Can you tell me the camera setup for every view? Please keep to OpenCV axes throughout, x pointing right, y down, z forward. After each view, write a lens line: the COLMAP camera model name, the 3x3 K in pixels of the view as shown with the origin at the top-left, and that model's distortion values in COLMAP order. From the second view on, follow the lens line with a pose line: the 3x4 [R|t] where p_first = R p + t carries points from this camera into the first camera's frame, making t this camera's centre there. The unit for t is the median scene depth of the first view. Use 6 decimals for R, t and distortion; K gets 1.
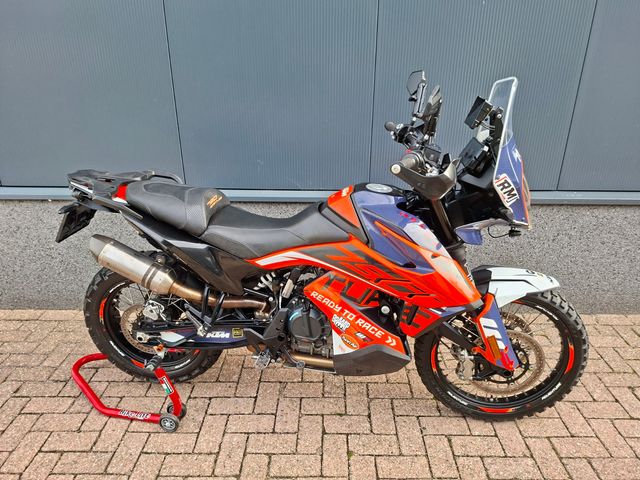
lens RADIAL K [[454.1, 0, 318.1], [0, 454.1, 229.9], [0, 0, 1]] dist [0.063495, -0.074556]
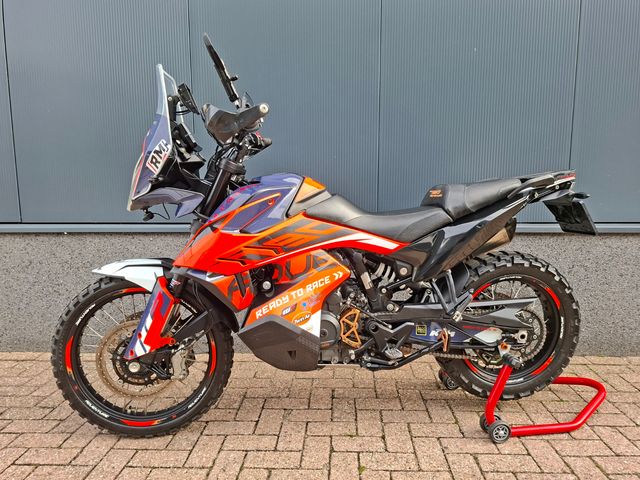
lens RADIAL K [[451.2, 0, 321.0], [0, 451.2, 241.2], [0, 0, 1]] dist [0.055560, -0.058994]
pose [[0.999679, -0.003125, -0.025138, 0.014941], [-0.003439, 0.966434, -0.256891, 0.277263], [0.025097, 0.256895, 0.966113, 0.047110]]
